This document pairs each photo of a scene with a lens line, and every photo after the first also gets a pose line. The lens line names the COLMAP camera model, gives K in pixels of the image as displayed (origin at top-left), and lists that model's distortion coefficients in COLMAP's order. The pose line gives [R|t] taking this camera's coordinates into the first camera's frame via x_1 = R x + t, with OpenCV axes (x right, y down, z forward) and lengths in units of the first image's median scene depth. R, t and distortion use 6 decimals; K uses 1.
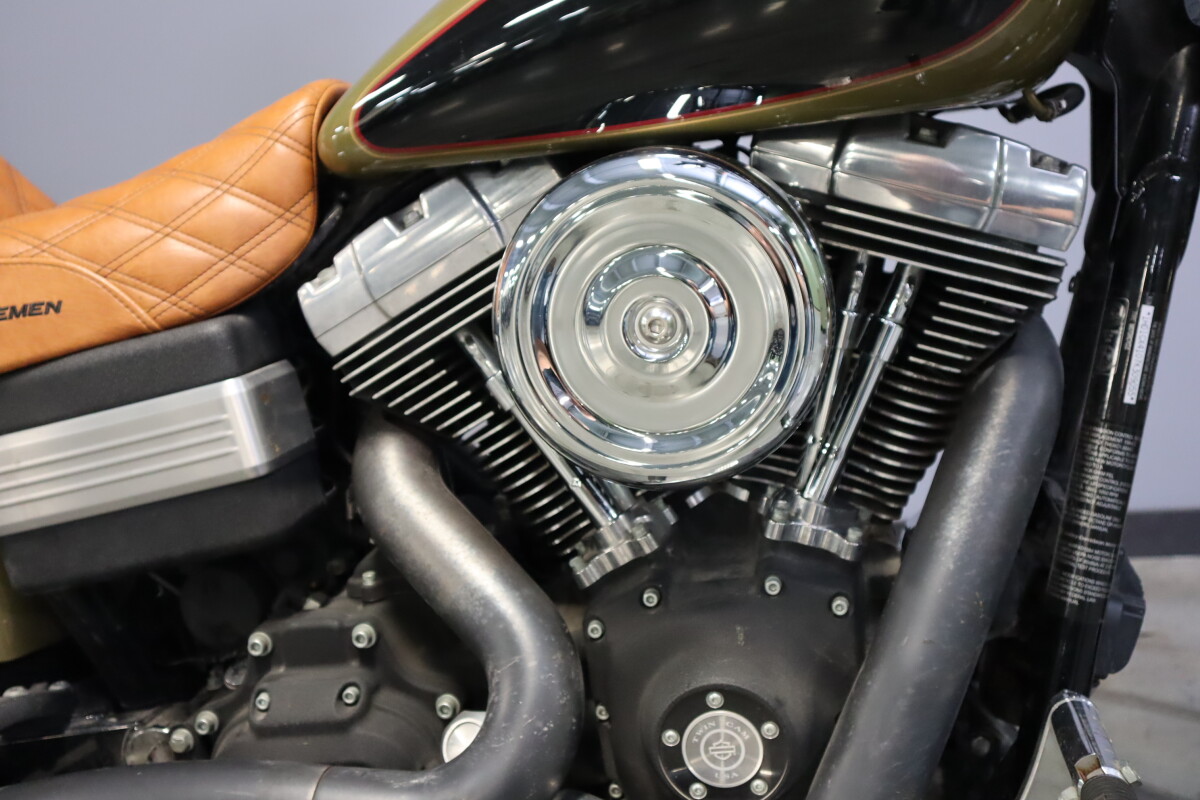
lens RADIAL K [[1330.6, 0, 600.0], [0, 1330.6, 400.0], [0, 0, 1]] dist [0.011210, 0.001852]
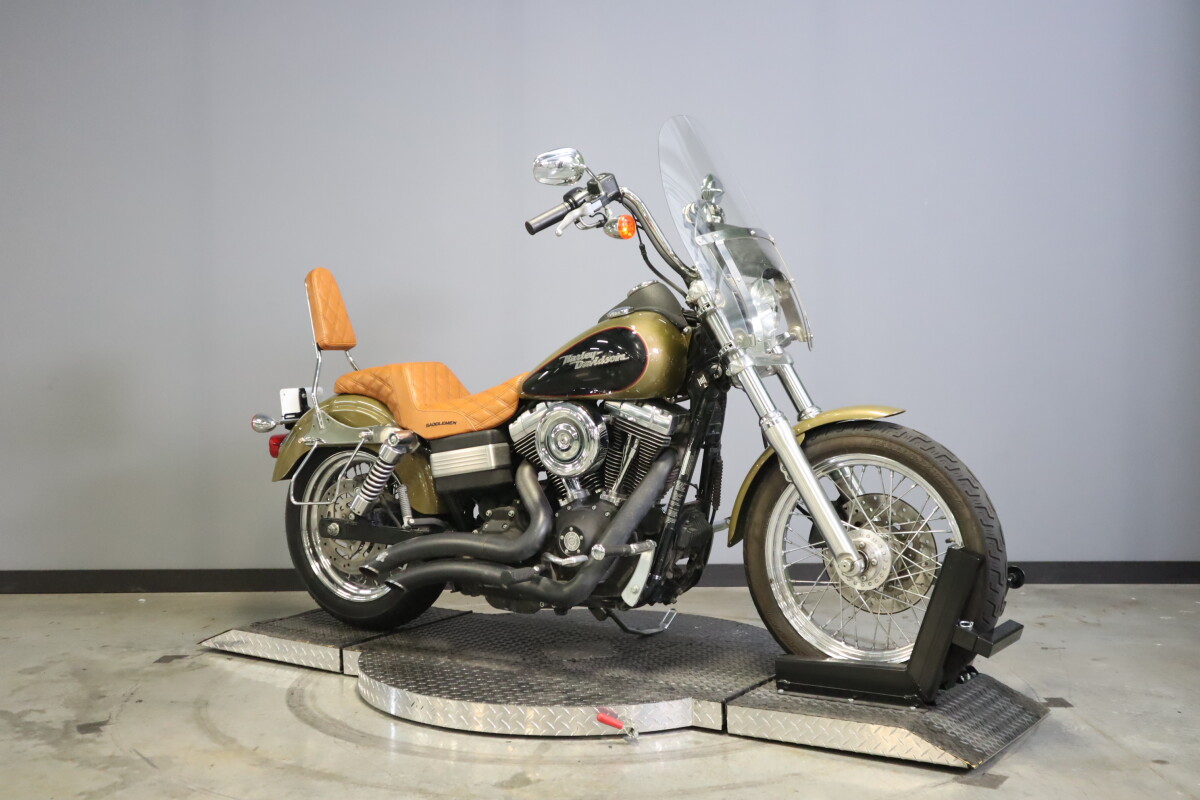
lens RADIAL K [[1330.6, 0, 600.0], [0, 1330.6, 400.0], [0, 0, 1]] dist [0.011210, 0.001852]
pose [[0.920262, 0.099296, -0.378495, 1.554796], [-0.144136, 0.985275, -0.091968, 0.174179], [0.363790, 0.139190, 0.921023, -2.638841]]
